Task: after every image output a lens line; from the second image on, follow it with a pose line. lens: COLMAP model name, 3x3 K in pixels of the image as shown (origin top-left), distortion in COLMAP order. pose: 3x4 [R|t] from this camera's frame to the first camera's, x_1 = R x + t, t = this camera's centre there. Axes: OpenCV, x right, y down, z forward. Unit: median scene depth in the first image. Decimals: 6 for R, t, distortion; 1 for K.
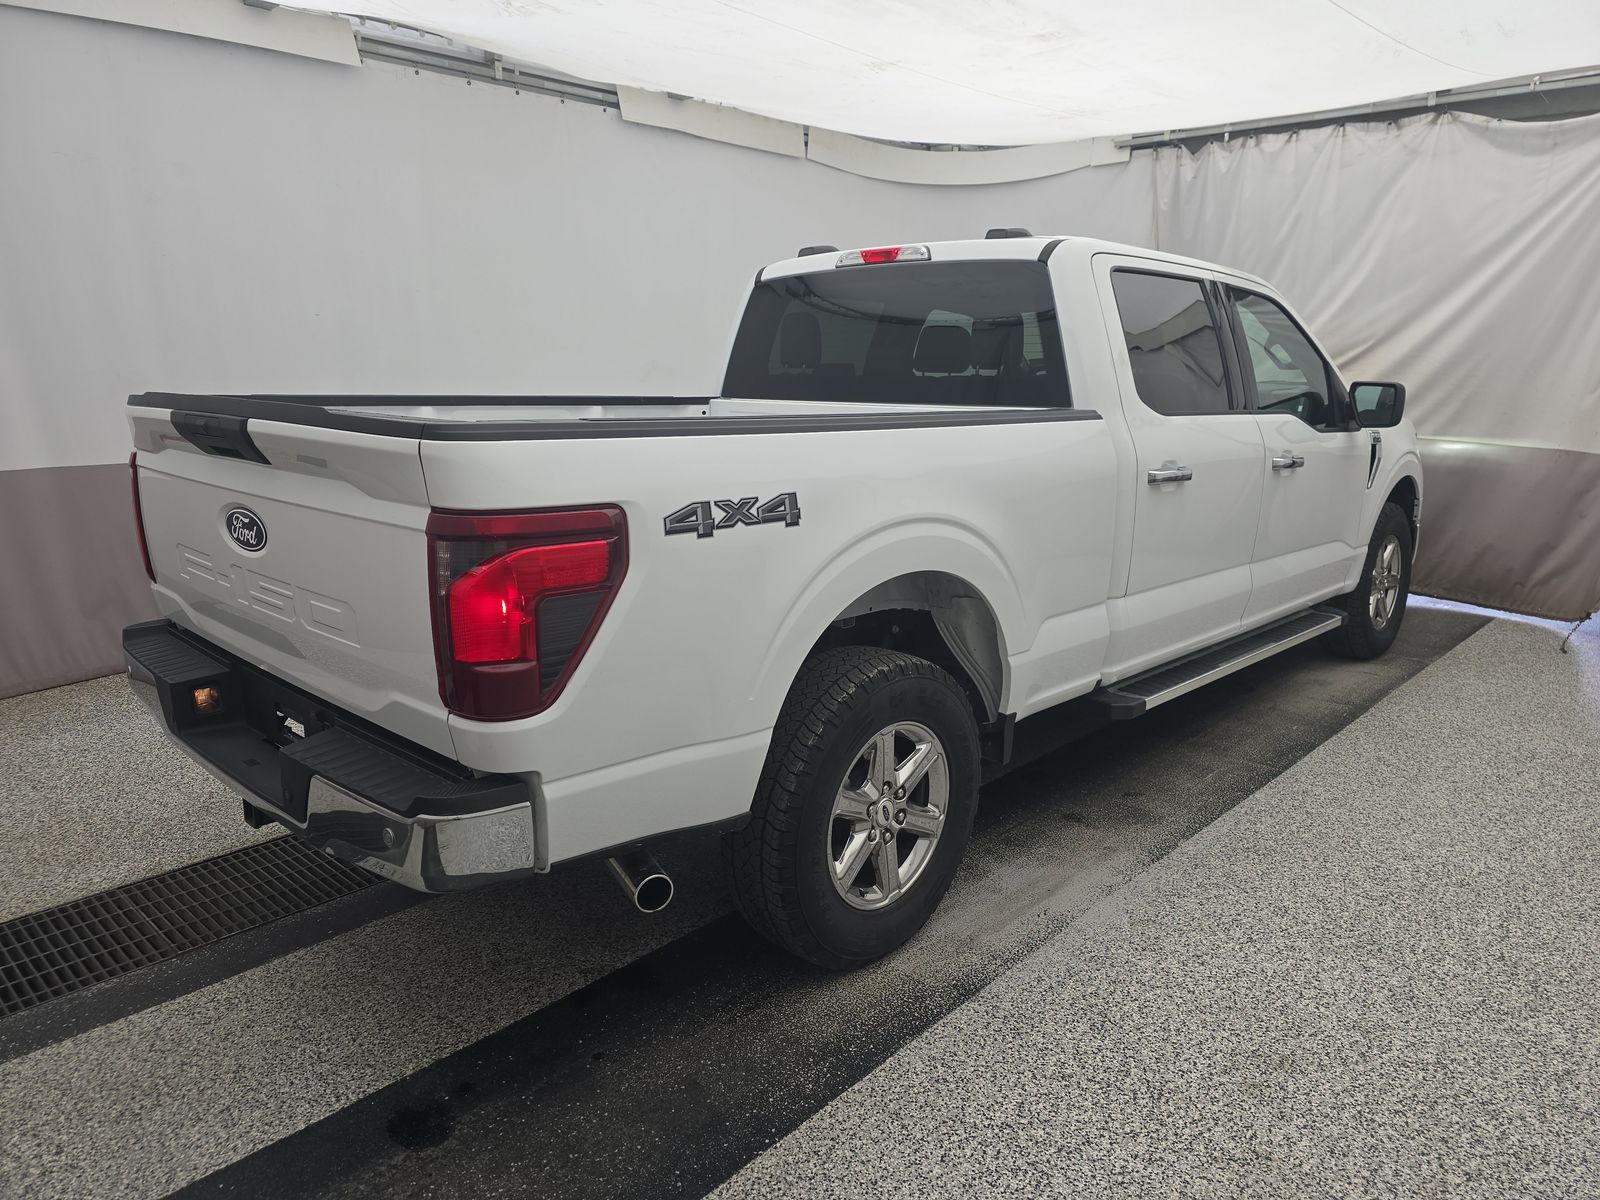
lens RADIAL K [[1075.3, 0, 824.9], [0, 1075.3, 599.6], [0, 0, 1]] dist [0.004078, -0.002474]
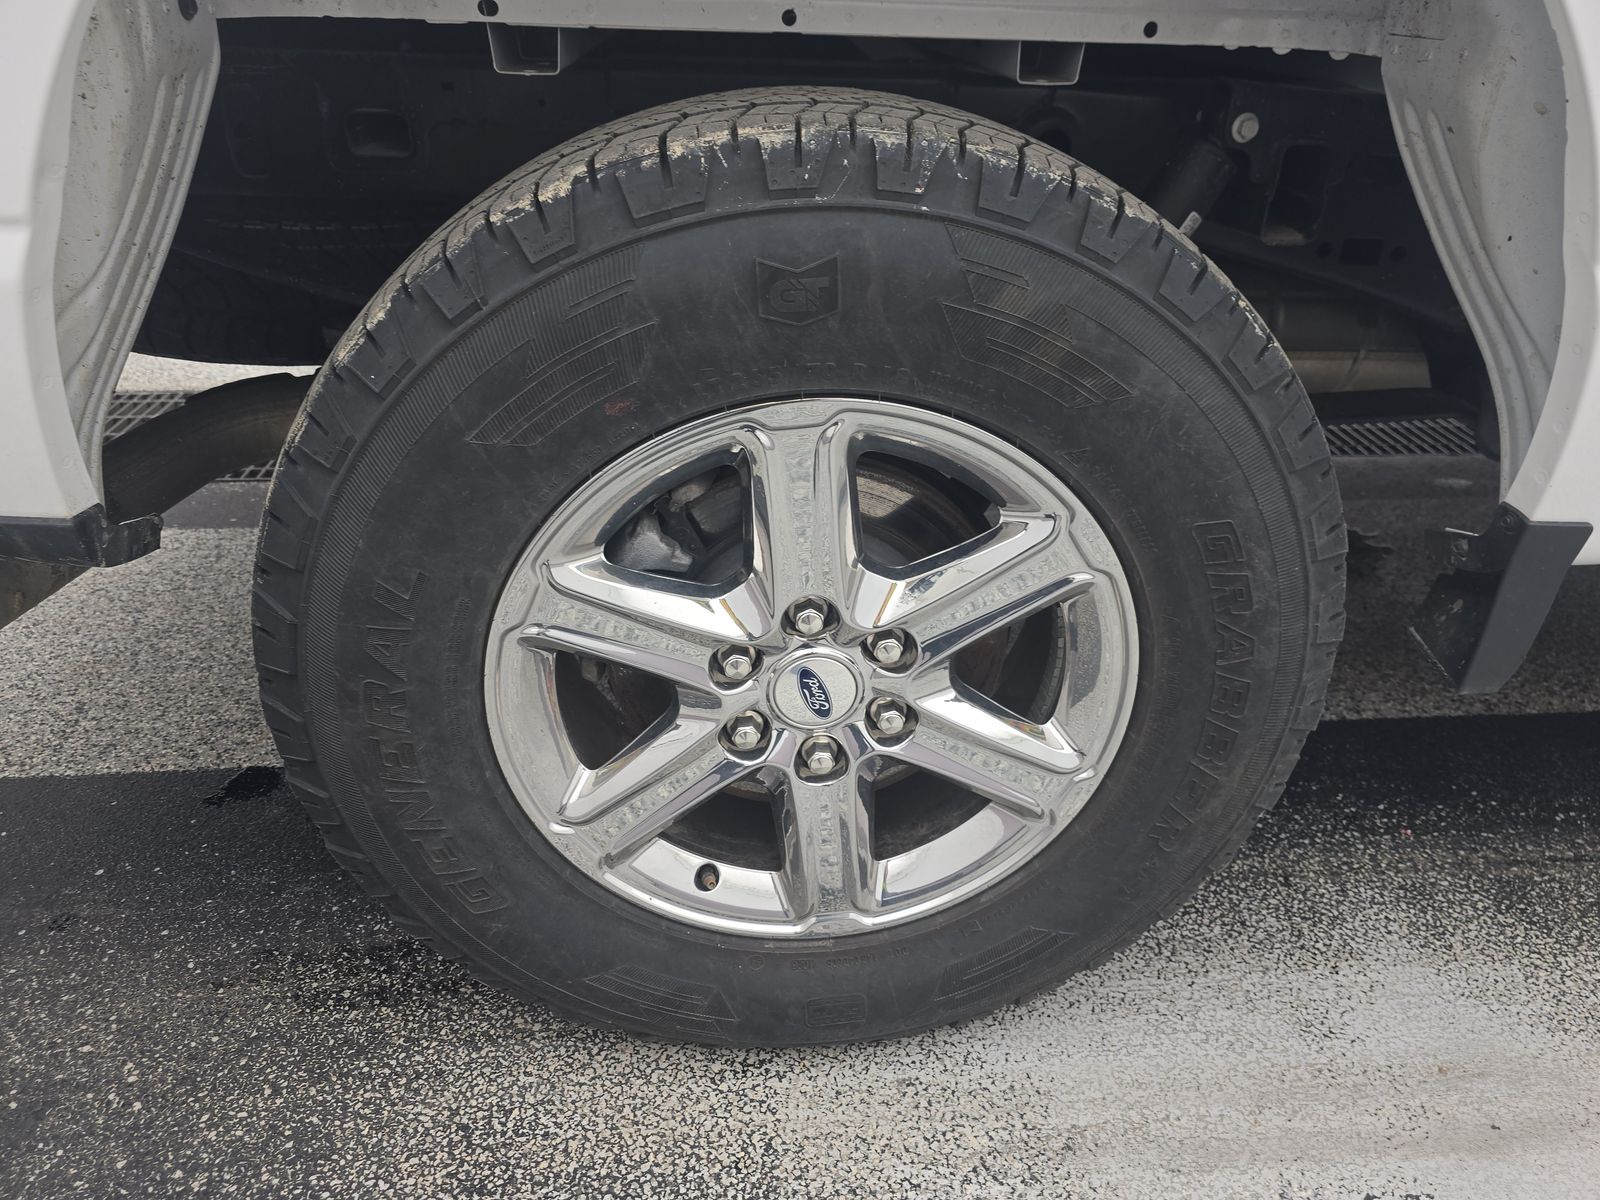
lens RADIAL K [[1110.2, 0, 800.0], [0, 1110.2, 600.0], [0, 0, 1]] dist [-0.006143, -0.003880]
pose [[0.730221, 0.345679, -0.589308, 0.229508], [-0.153308, 0.923465, 0.351724, 0.067504], [0.665788, -0.166491, 0.727329, 0.785344]]
